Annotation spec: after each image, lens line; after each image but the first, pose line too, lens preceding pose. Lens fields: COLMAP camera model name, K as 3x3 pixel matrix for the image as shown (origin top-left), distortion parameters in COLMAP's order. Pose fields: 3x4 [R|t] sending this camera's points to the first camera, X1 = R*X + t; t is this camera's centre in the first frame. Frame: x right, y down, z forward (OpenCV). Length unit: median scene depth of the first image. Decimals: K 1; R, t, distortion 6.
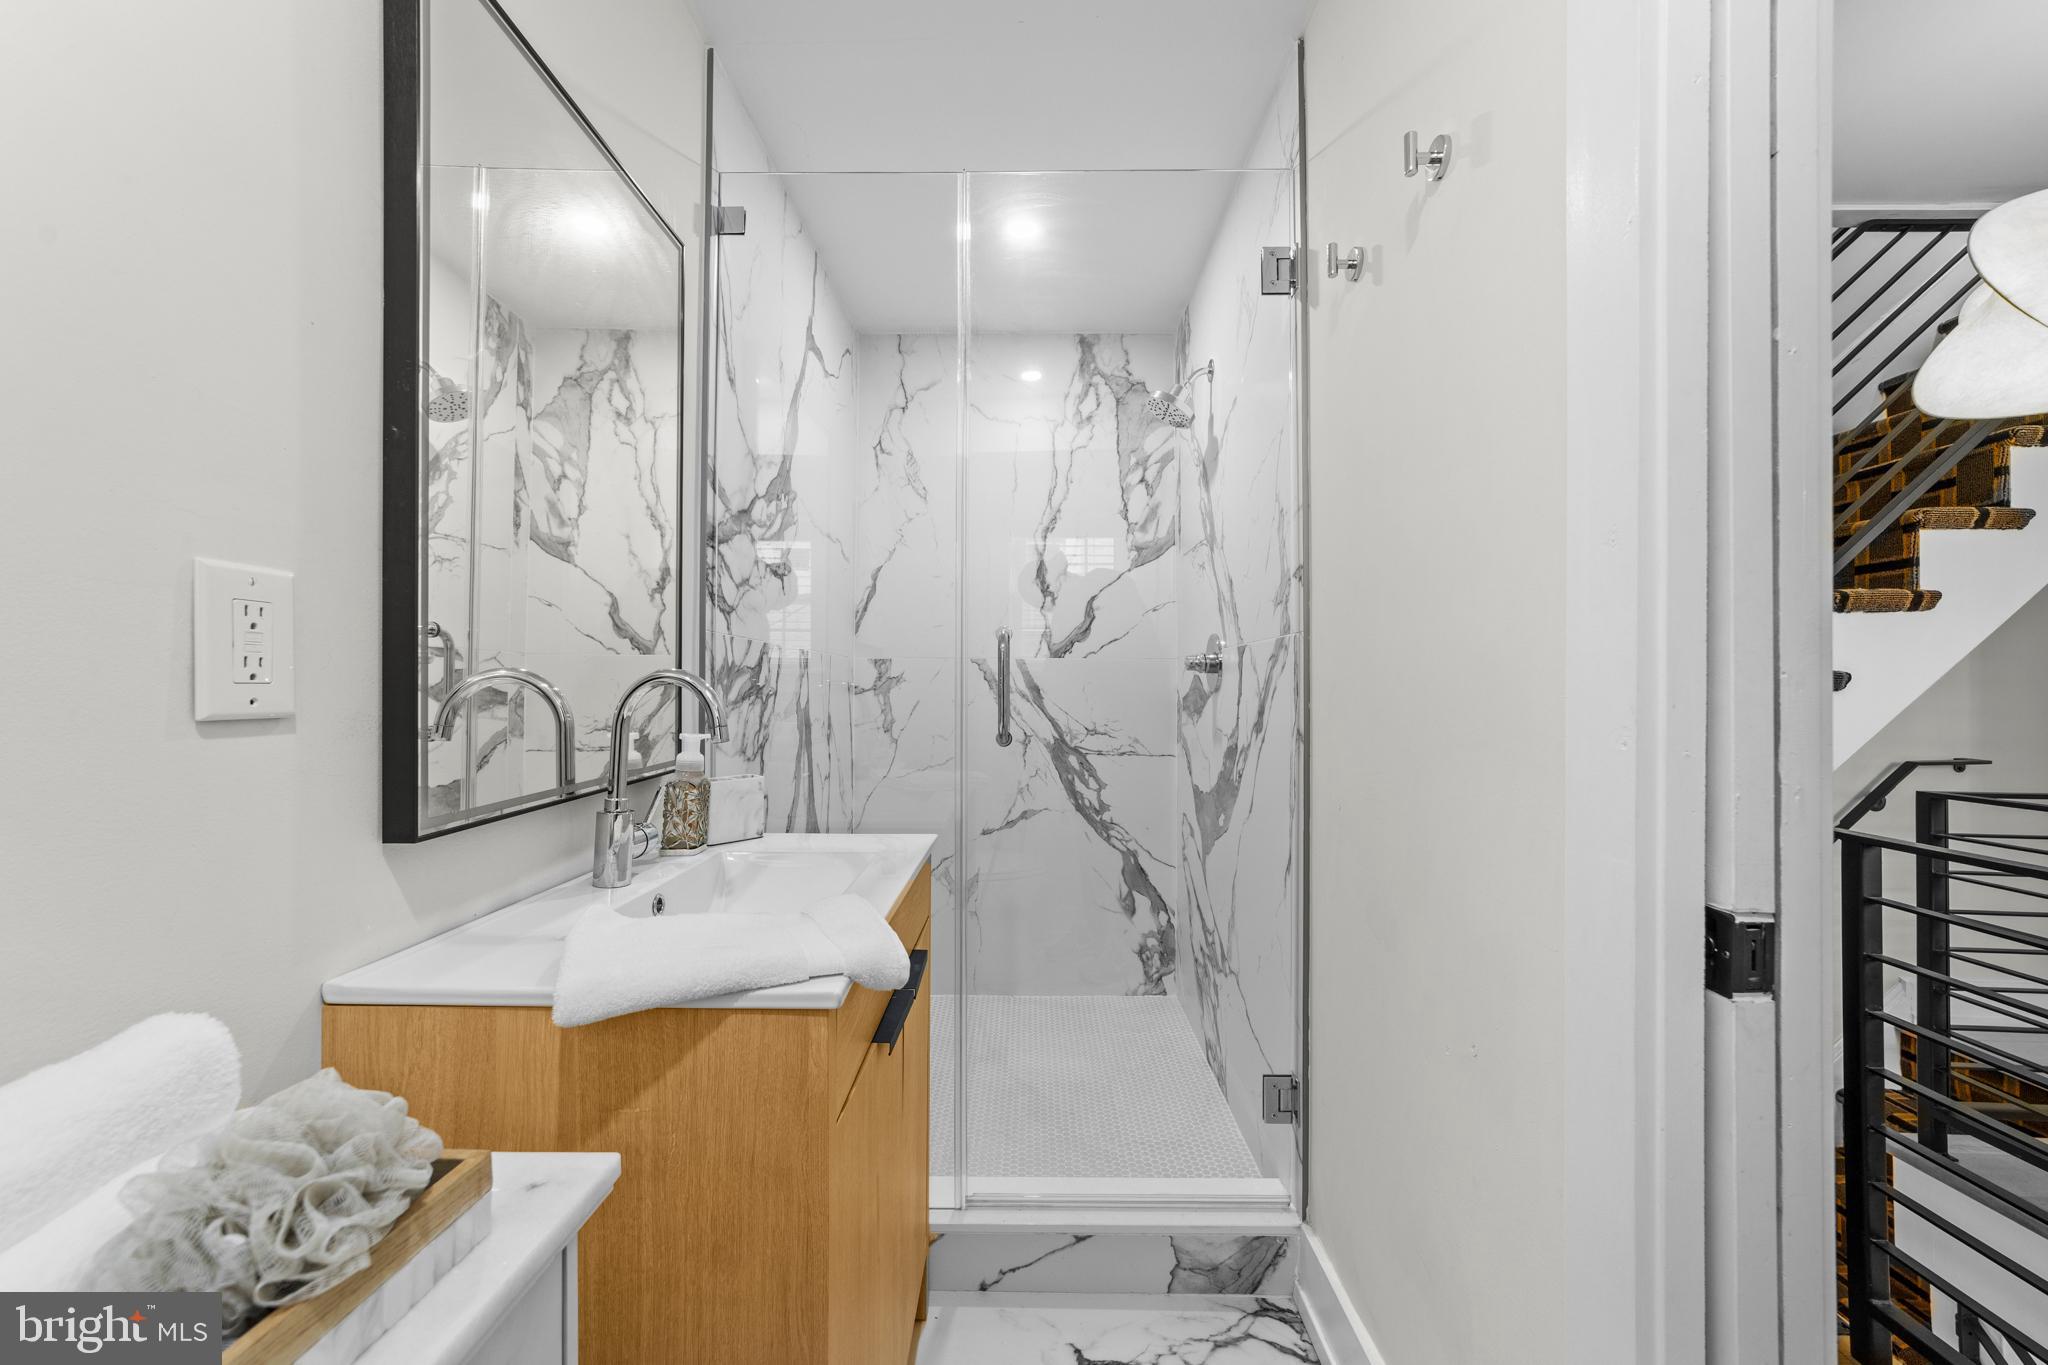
lens RADIAL K [[801.0, 0, 1022.9], [0, 801.0, 682.9], [0, 0, 1]] dist [-0.014467, 0.006221]
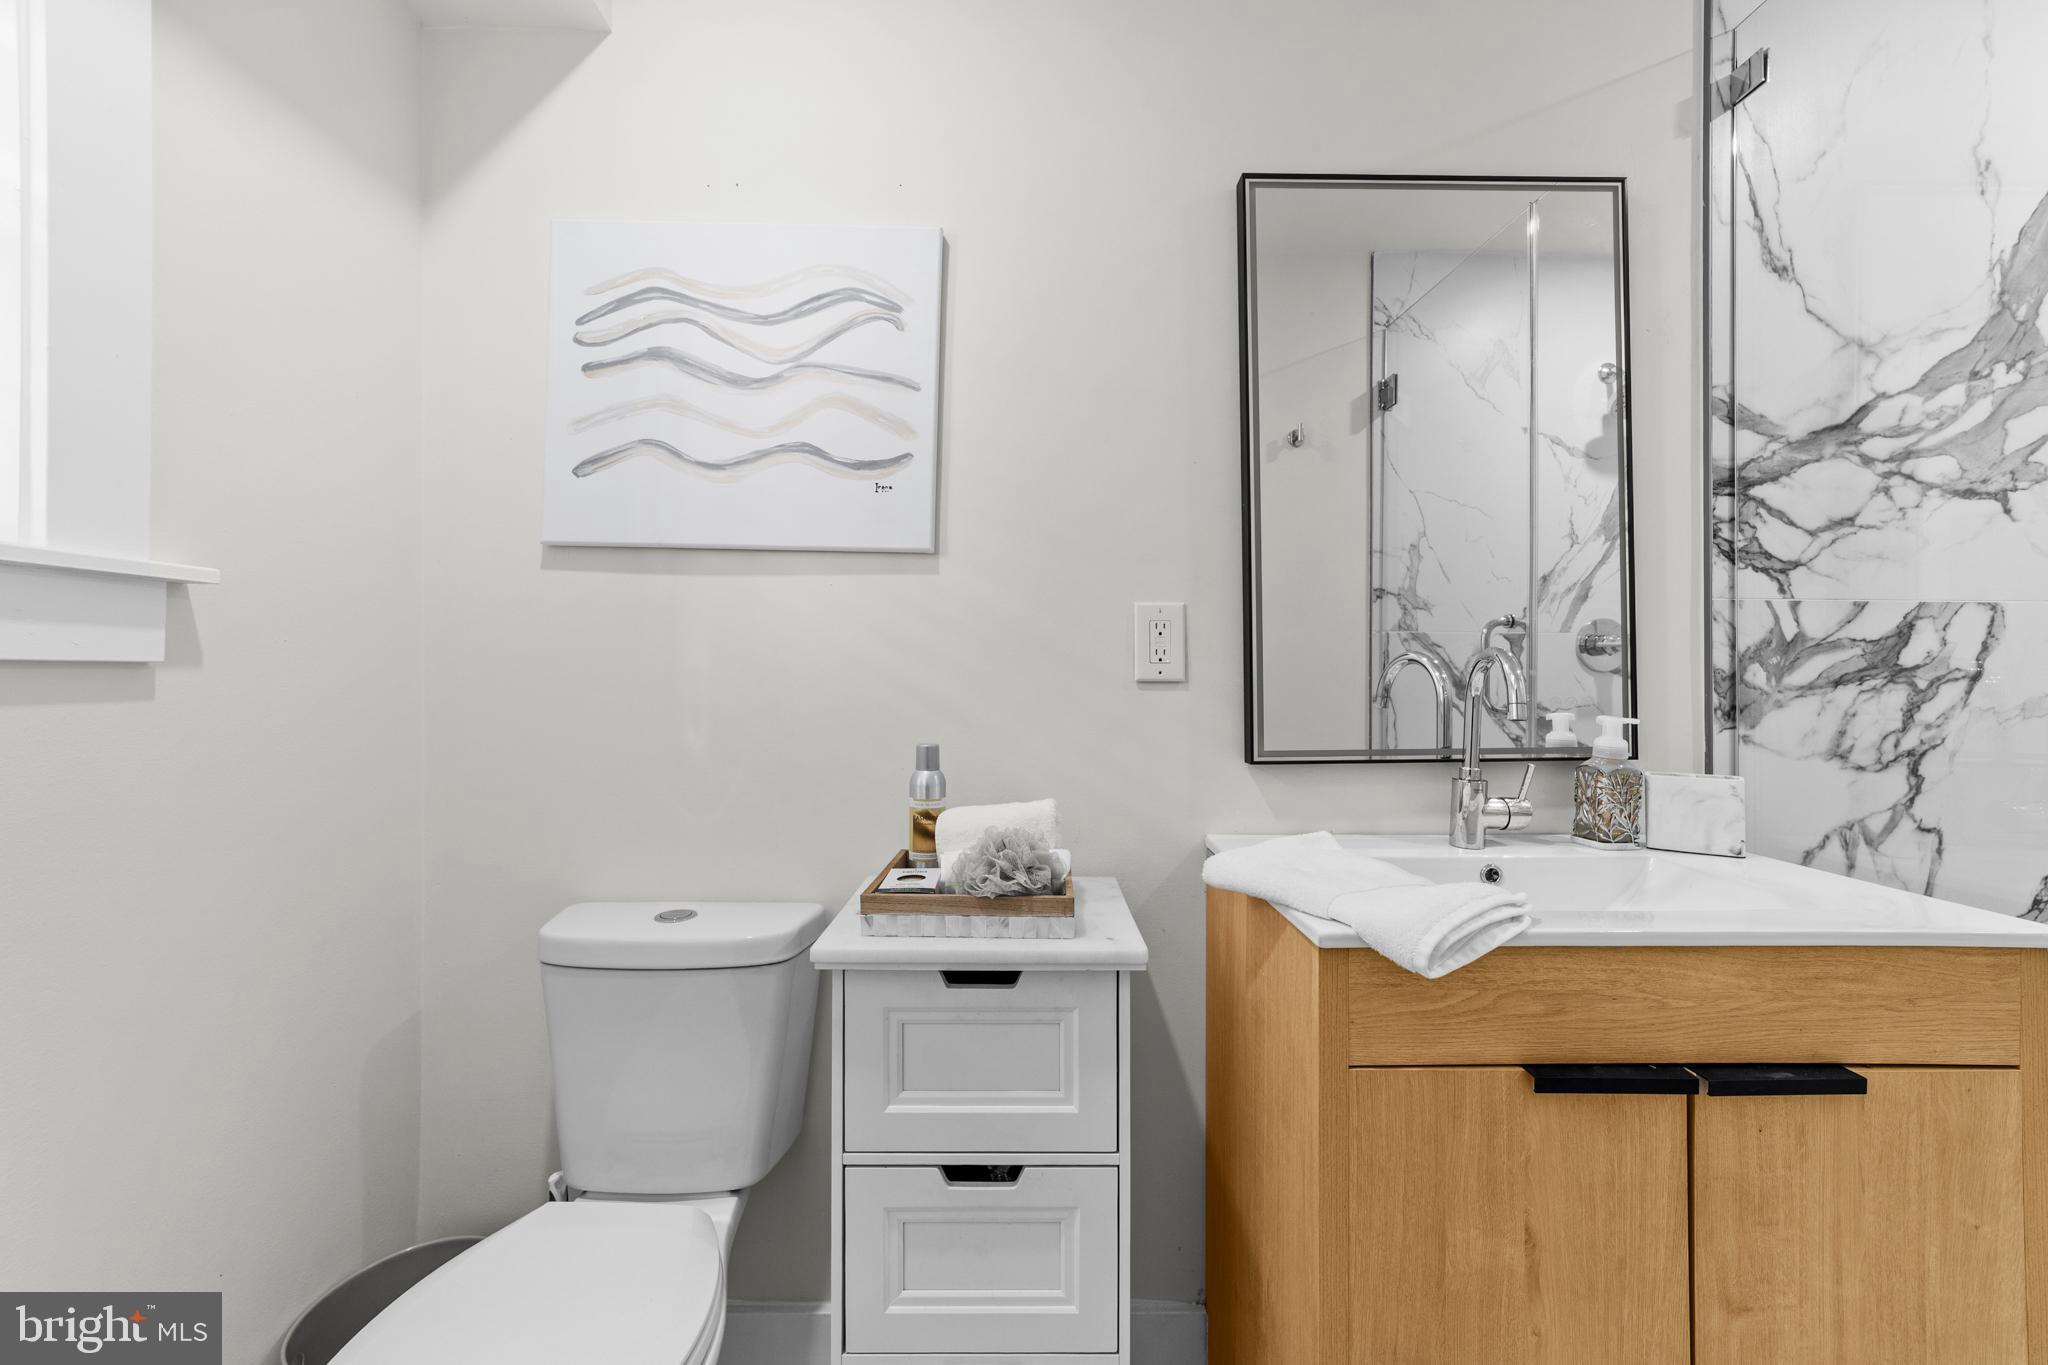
lens RADIAL K [[801.0, 0, 1021.3], [0, 801.0, 677.6], [0, 0, 1]] dist [-0.014467, 0.006221]
pose [[0.007559, -0.001484, -0.999970, 0.580146], [0.001696, 0.999997, -0.001471, 0.022371], [0.999970, -0.001685, 0.007561, 0.383498]]
